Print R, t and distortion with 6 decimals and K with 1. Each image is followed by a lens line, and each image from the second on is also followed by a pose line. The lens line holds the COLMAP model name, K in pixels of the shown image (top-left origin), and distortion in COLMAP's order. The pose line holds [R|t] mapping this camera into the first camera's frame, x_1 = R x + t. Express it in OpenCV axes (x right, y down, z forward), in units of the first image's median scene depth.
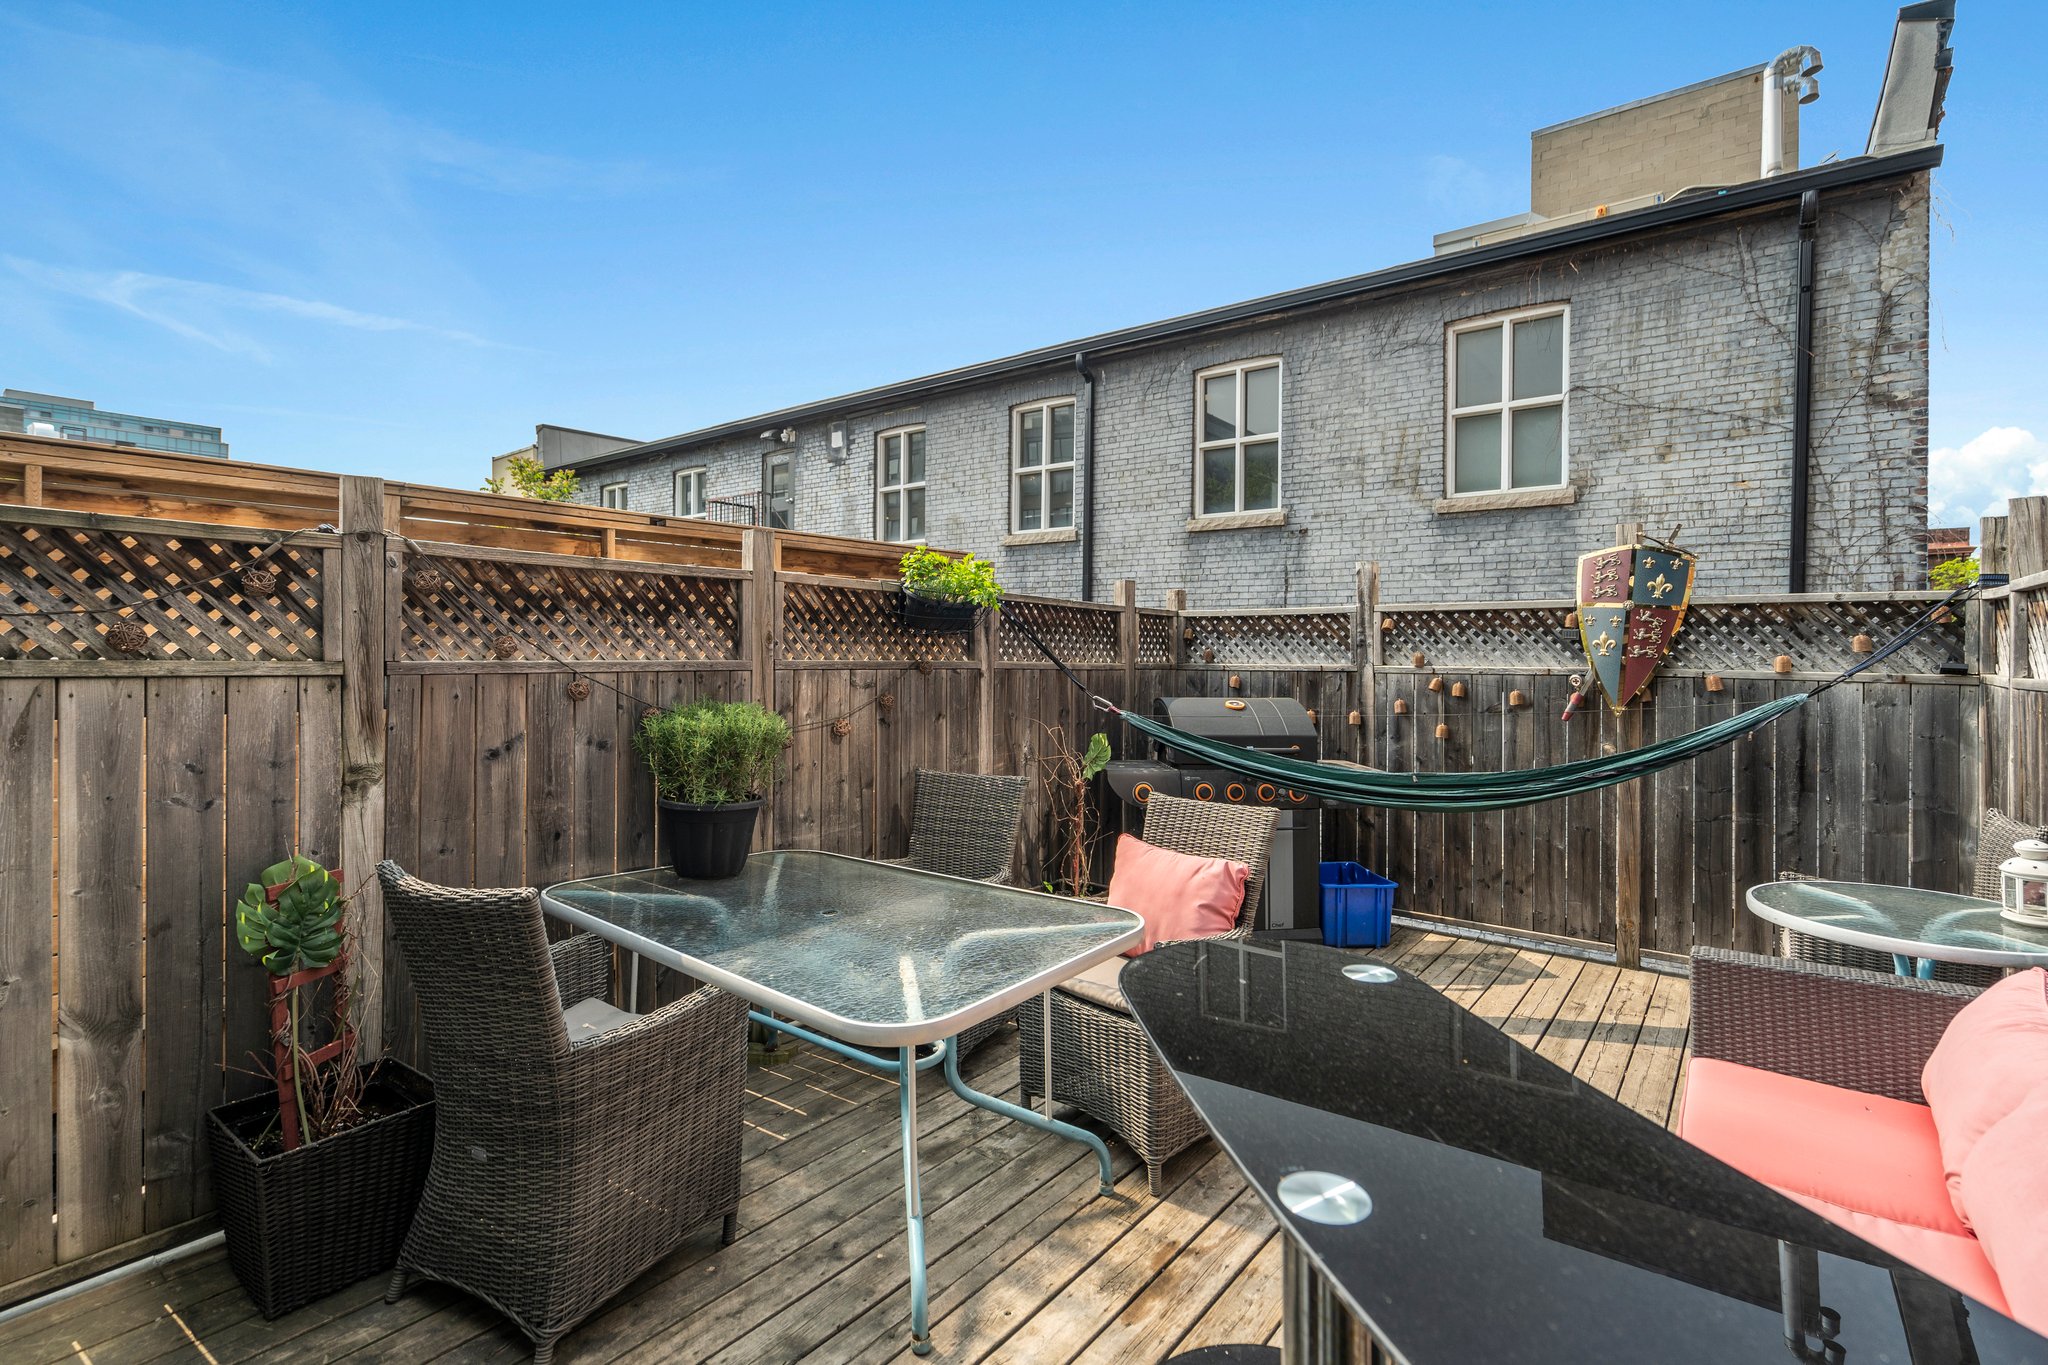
lens RADIAL K [[941.5, 0, 1015.0], [0, 941.5, 680.6], [0, 0, 1]] dist [-0.004279, 0.001630]
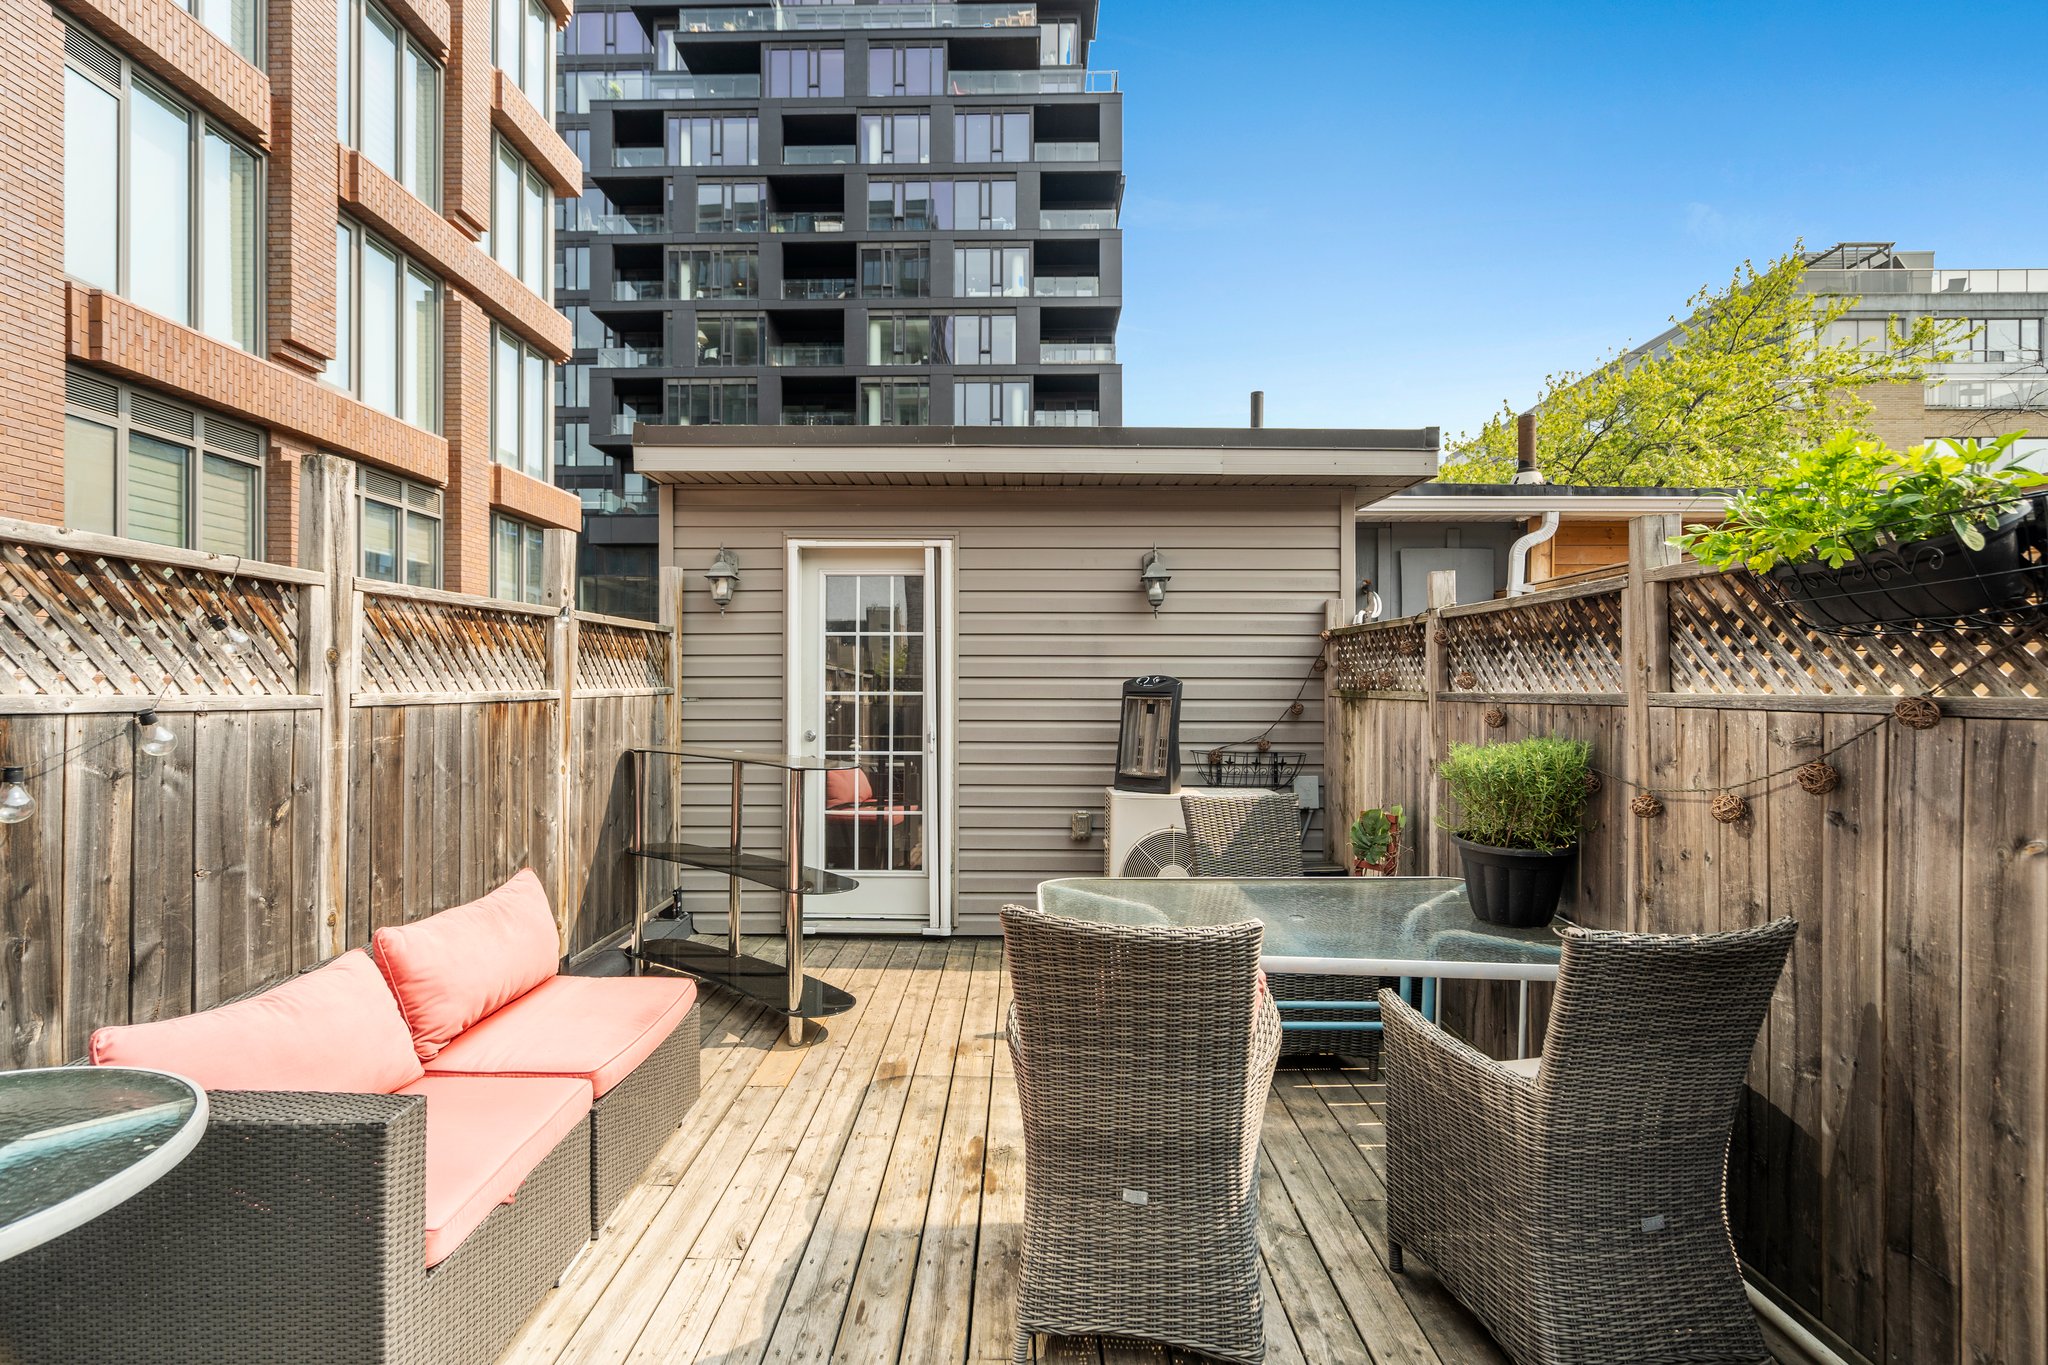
lens RADIAL K [[930.2, 0, 1008.2], [0, 930.2, 674.6], [0, 0, 1]] dist [-0.001532, 0.000279]
pose [[-0.793027, -0.020958, -0.608826, 0.393333], [-0.025518, 0.999674, -0.001174, -0.015963], [0.608652, 0.014605, -0.793303, 0.872559]]
